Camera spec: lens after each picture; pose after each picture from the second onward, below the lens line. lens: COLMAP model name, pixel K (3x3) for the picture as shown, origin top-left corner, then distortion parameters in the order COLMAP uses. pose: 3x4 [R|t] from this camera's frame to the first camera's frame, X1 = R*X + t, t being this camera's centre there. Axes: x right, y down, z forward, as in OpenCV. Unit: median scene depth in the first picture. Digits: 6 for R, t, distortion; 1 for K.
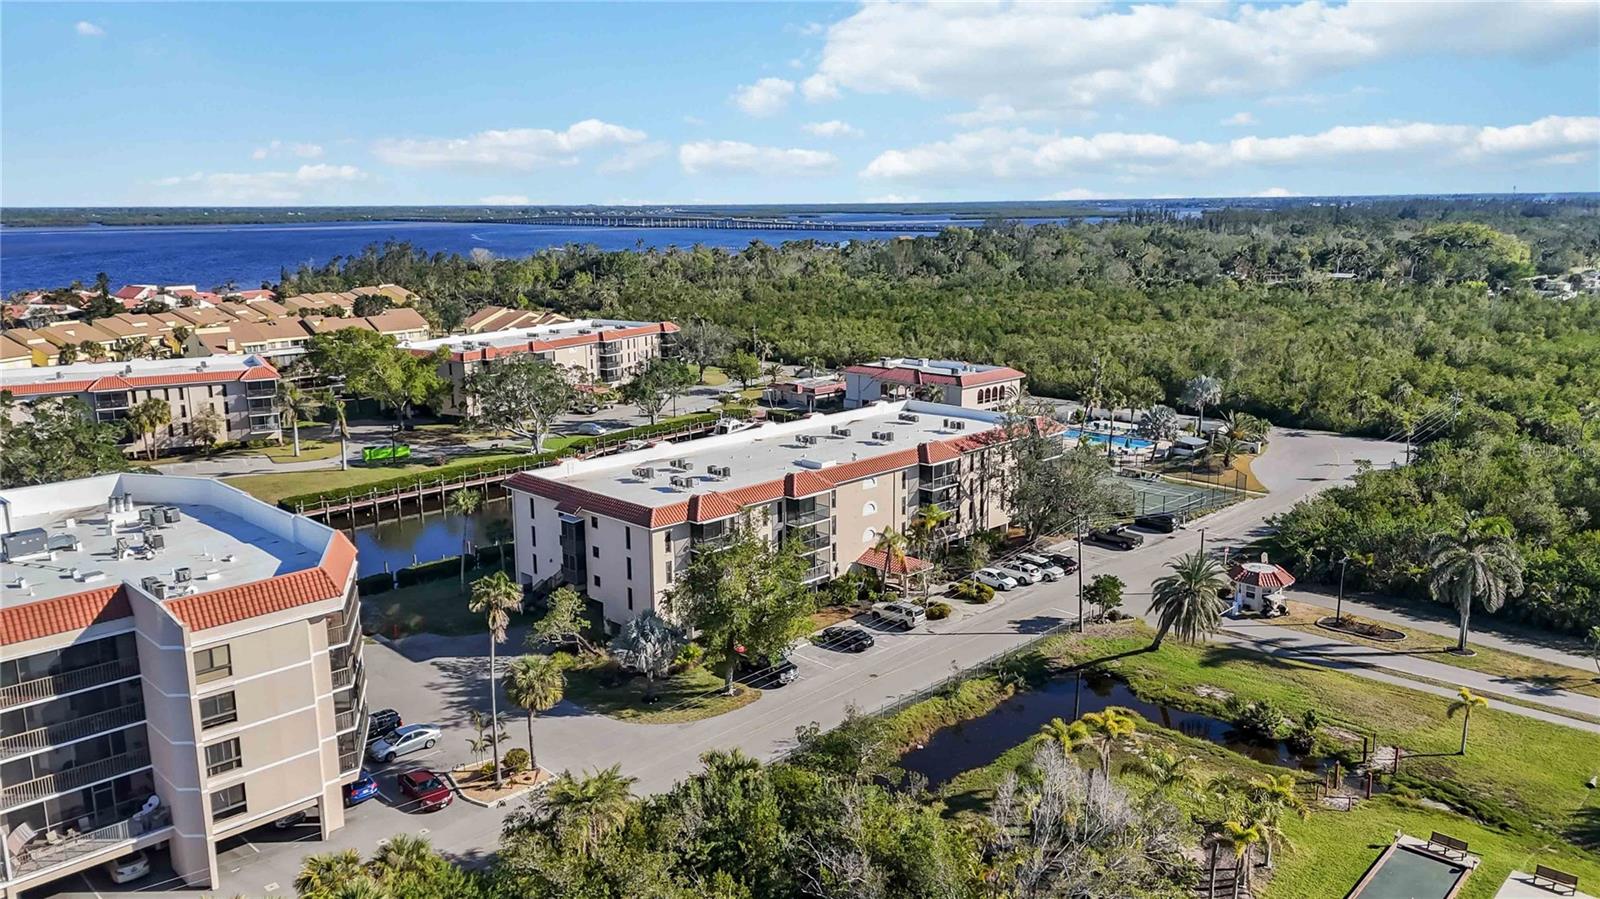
lens RADIAL K [[1168.3, 0, 784.0], [0, 1168.3, 543.4], [0, 0, 1]] dist [0.076328, -0.070046]
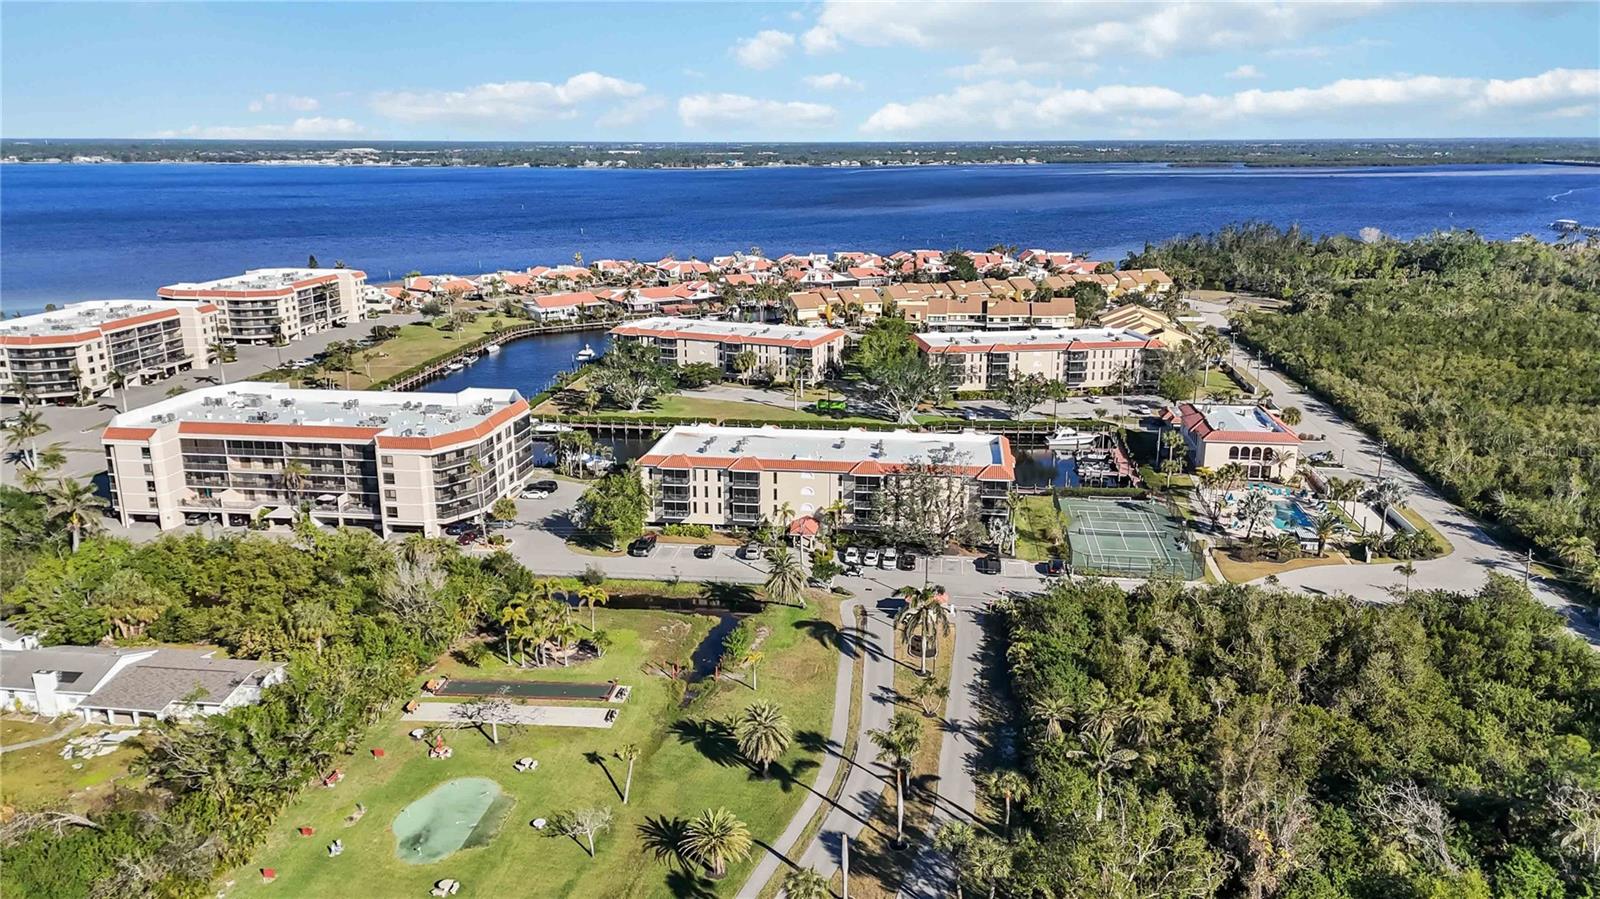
lens RADIAL K [[1168.3, 0, 784.5], [0, 1168.3, 444.5], [0, 0, 1]] dist [0.076328, -0.070046]
pose [[0.608488, 0.209435, -0.765428, 1.236523], [-0.225319, 0.970446, 0.086410, -0.217699], [0.760903, 0.119886, 0.637694, -0.051090]]
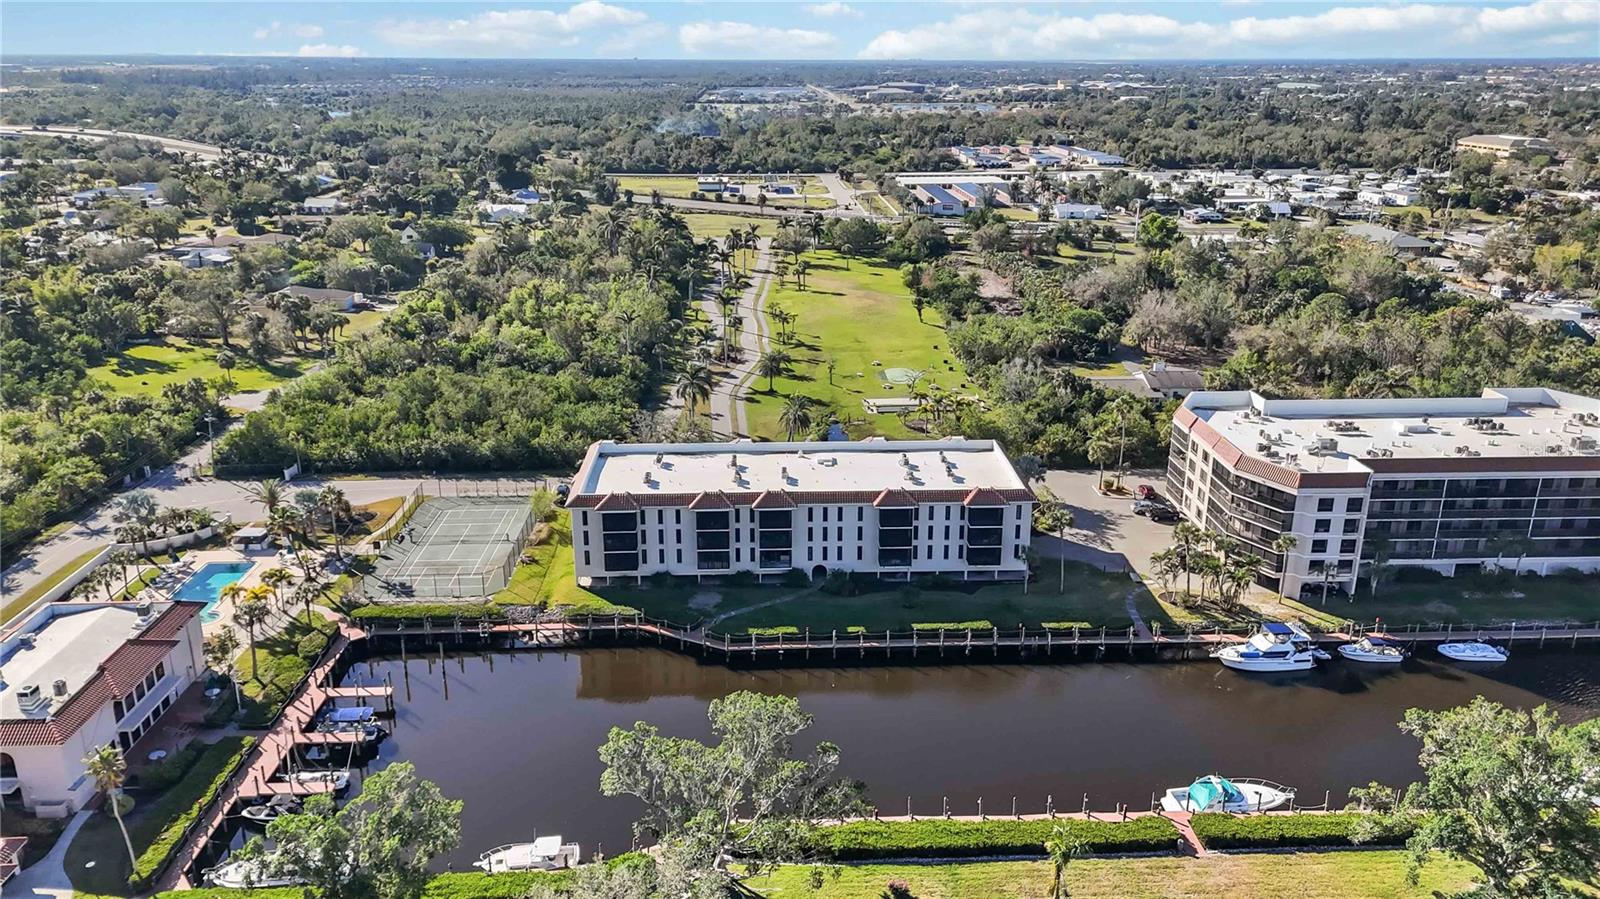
lens RADIAL K [[1168.3, 0, 809.0], [0, 1168.3, 441.6], [0, 0, 1]] dist [0.076328, -0.070046]
pose [[-0.747349, -0.197312, 0.634459, -0.828227], [0.191309, 0.850550, 0.489863, -0.763564], [-0.636295, 0.487476, -0.597910, 1.816297]]
